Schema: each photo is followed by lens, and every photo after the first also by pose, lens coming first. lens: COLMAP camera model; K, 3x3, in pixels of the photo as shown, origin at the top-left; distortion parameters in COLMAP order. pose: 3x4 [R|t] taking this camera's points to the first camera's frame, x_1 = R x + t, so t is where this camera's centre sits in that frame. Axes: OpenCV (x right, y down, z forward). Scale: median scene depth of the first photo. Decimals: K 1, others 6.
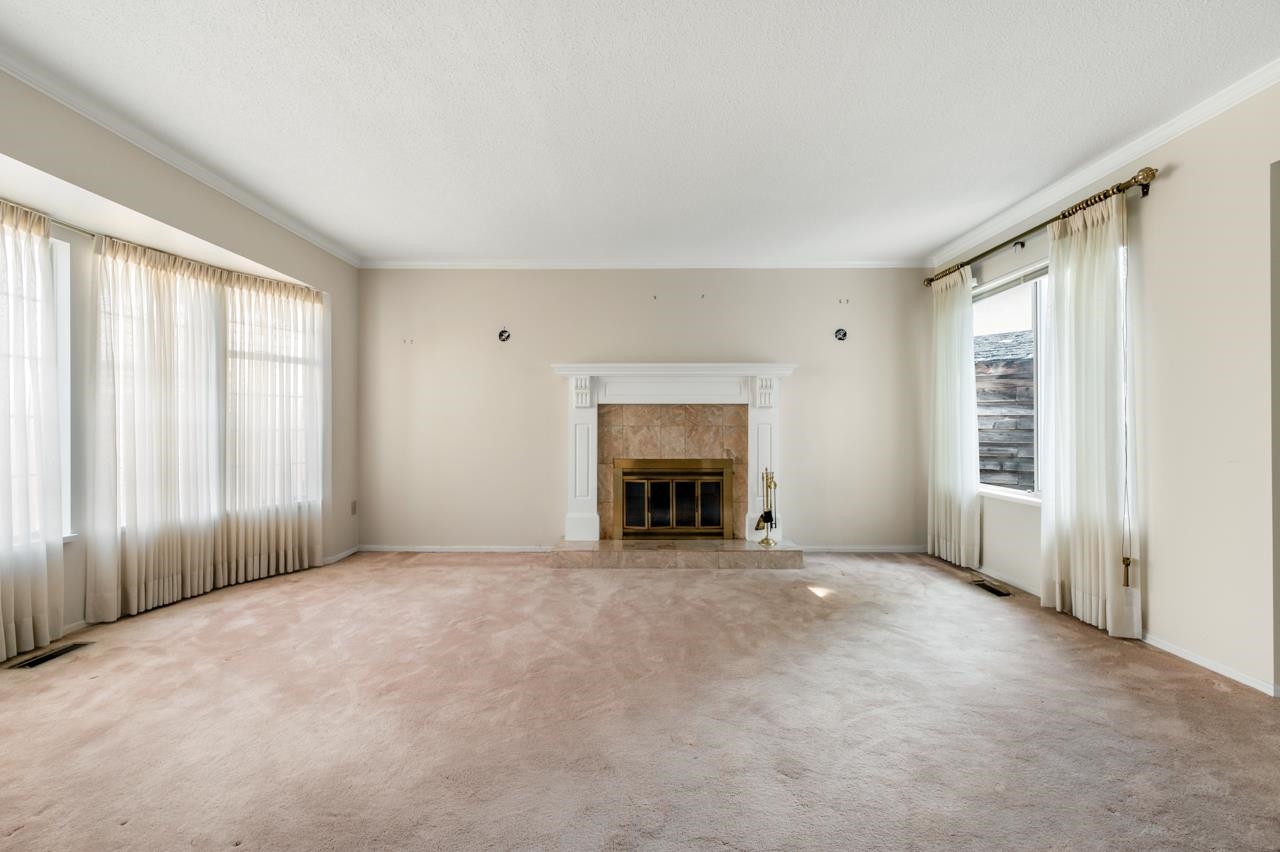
lens RADIAL K [[530.8, 0, 640.0], [0, 530.8, 426.0], [0, 0, 1]] dist [0.000203, 0.000092]
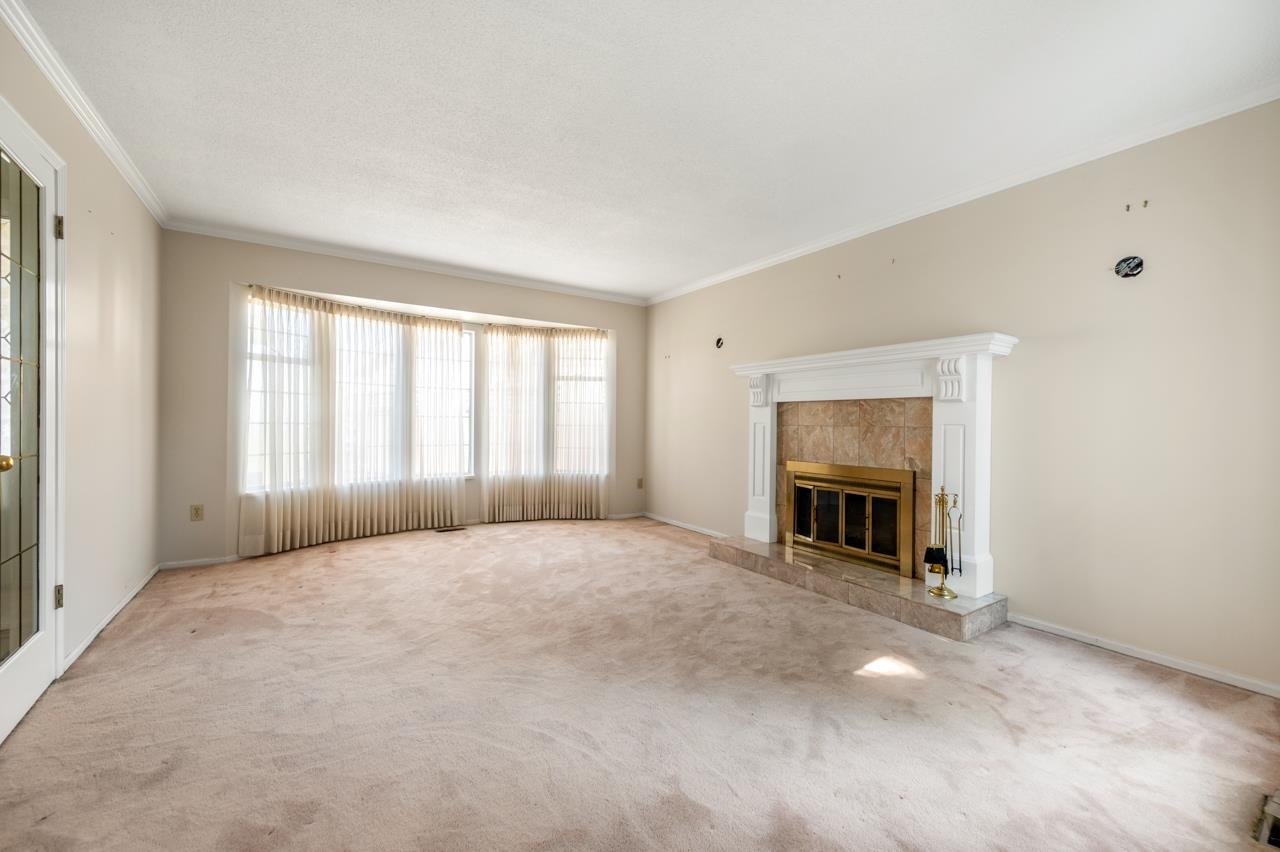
lens RADIAL K [[508.2, 0, 640.0], [0, 508.2, 426.0], [0, 0, 1]] dist [-0.000055, -0.000082]
pose [[0.558672, 0.012185, -0.829299, 0.555178], [-0.012389, 0.999903, 0.006346, -0.001247], [0.829296, 0.006729, 0.558769, 0.281046]]
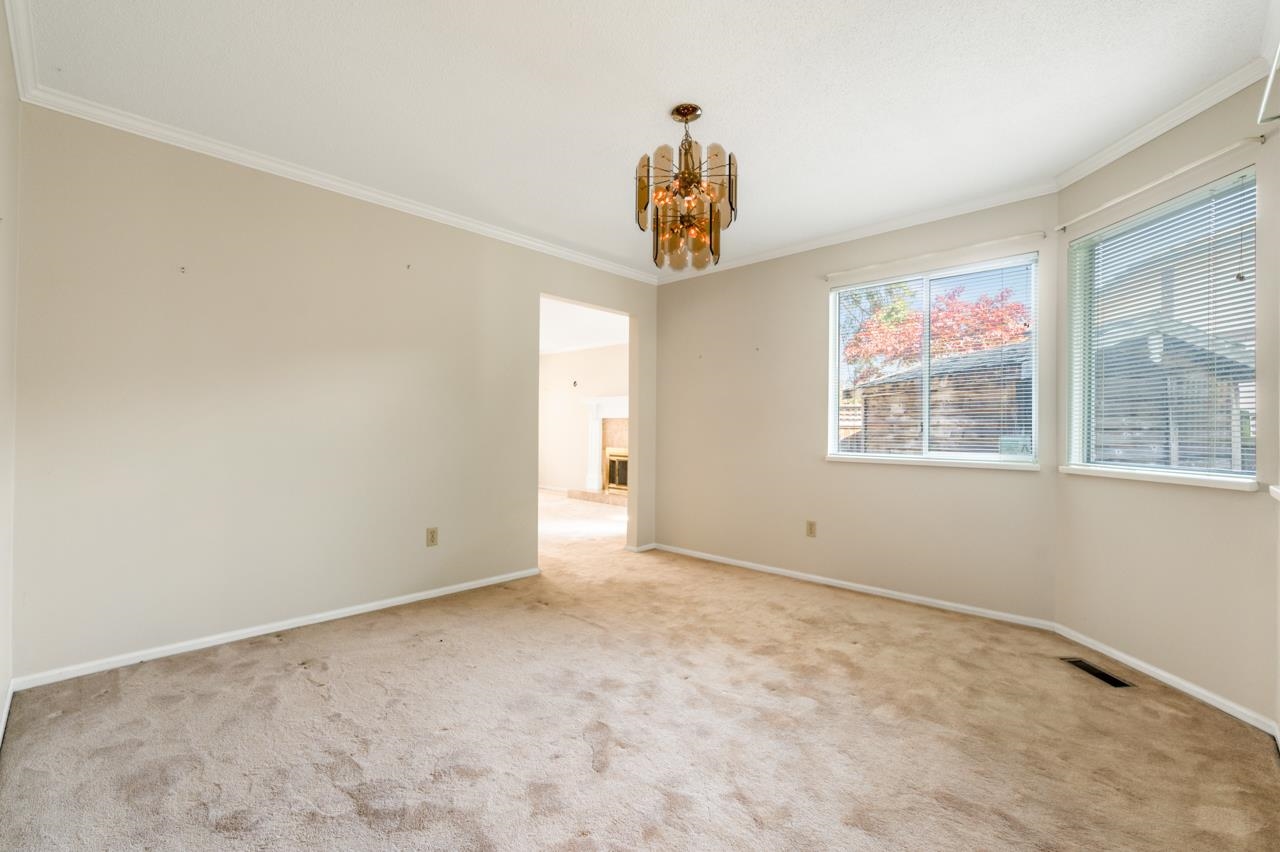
lens RADIAL K [[539.4, 0, 637.5], [0, 539.4, 411.6], [0, 0, 1]] dist [0.000814, 0.000339]
pose [[0.728755, -0.011838, -0.684673, 1.354247], [-0.010398, 0.999544, -0.028349, -0.011171], [0.684696, 0.027779, 0.728299, -0.326241]]
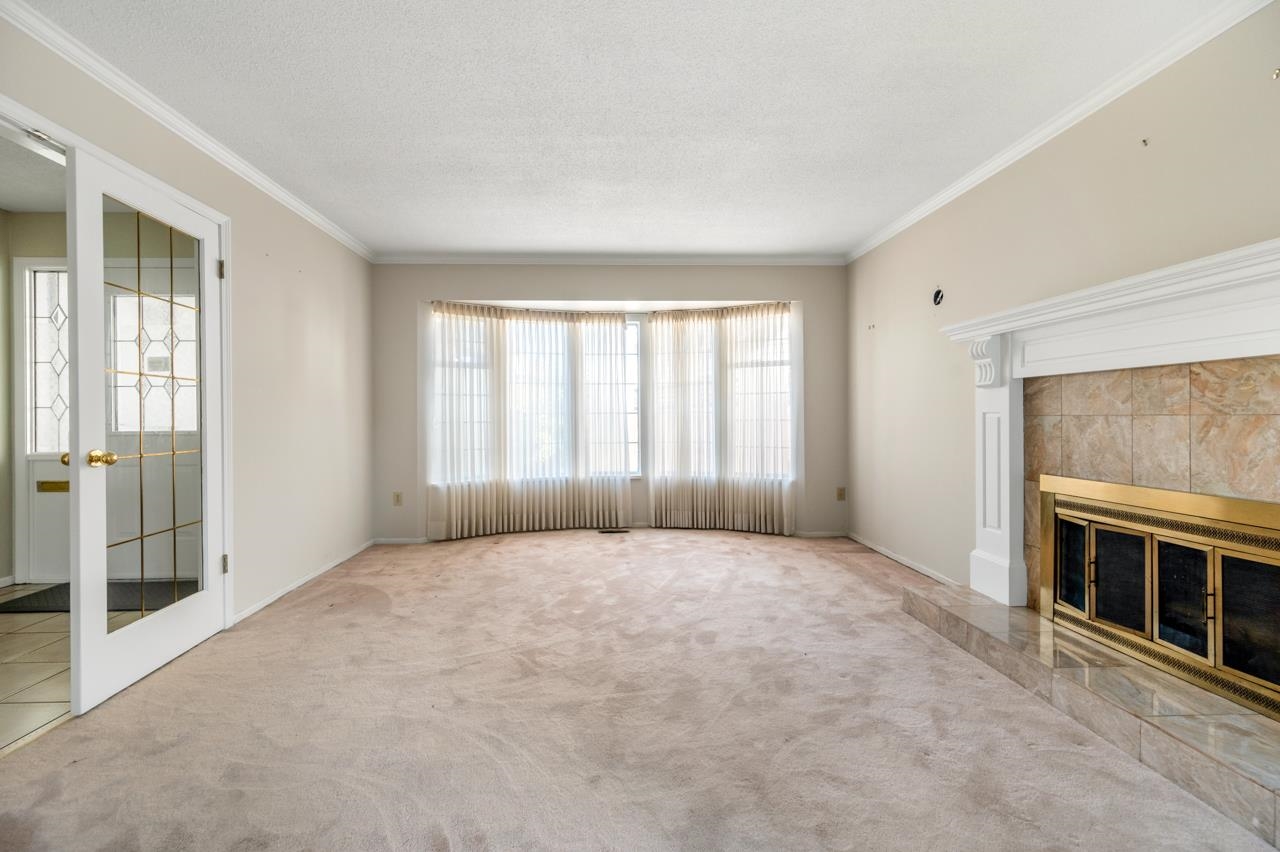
lens RADIAL K [[520.5, 0, 617.7], [0, 520.5, 420.2], [0, 0, 1]] dist [-0.000217, -0.000085]
pose [[0.044761, 0.005758, -0.998981, 0.487922], [0.005899, 0.999964, 0.006028, -0.001141], [0.998980, -0.006163, 0.044726, 0.527980]]
